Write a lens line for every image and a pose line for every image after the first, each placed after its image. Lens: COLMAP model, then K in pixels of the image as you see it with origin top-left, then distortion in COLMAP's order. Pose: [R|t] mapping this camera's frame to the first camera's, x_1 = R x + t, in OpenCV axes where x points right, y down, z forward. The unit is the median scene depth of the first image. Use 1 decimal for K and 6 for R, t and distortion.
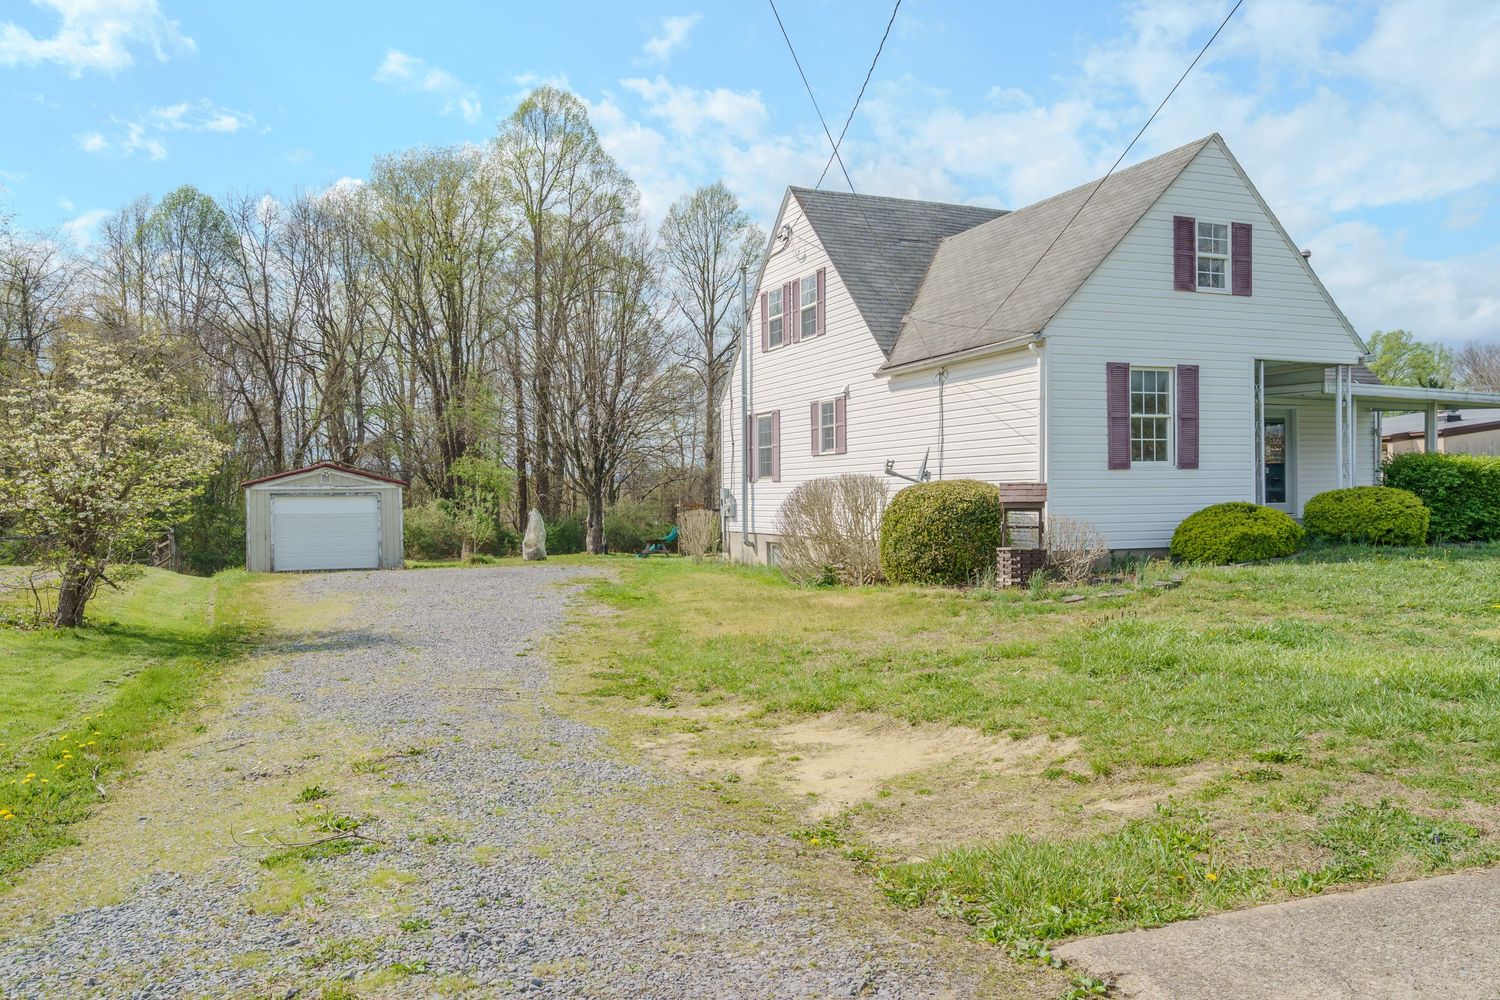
lens RADIAL K [[1191.1, 0, 750.0], [0, 1191.1, 500.0], [0, 0, 1]] dist [0.001500, 0.000676]
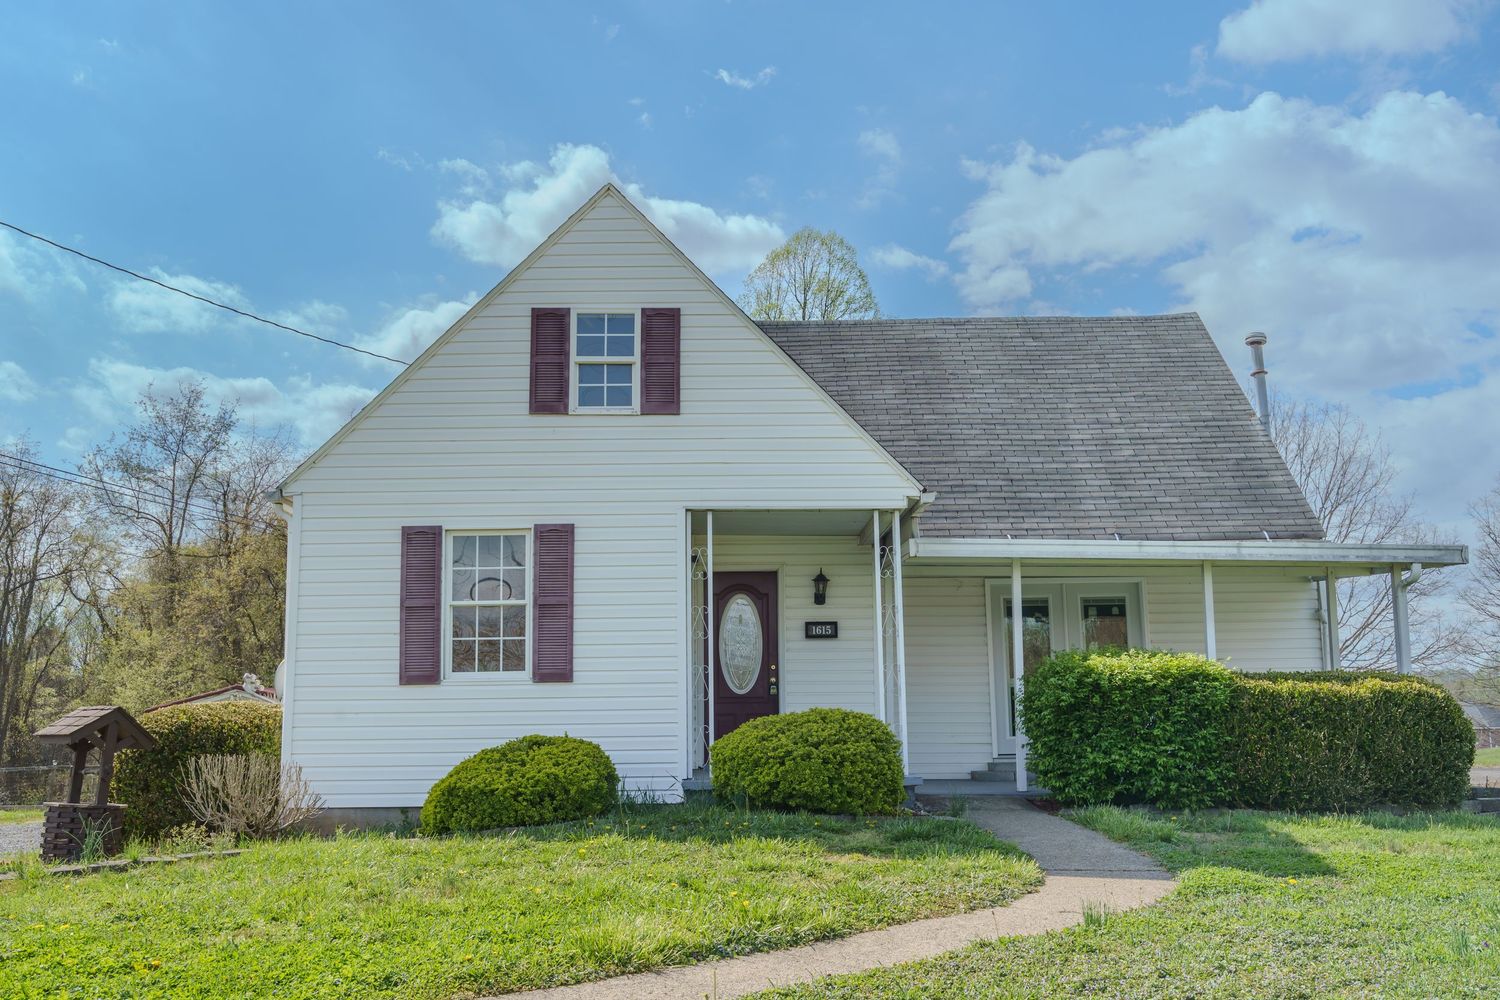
lens RADIAL K [[1427.2, 0, 750.0], [0, 1427.2, 500.0], [0, 0, 1]] dist [-0.008292, -0.001645]
pose [[0.926581, -0.056925, -0.371763, 0.762978], [-0.000824, 0.988169, -0.153364, -0.005191], [0.376095, 0.142411, 0.915572, 0.313756]]
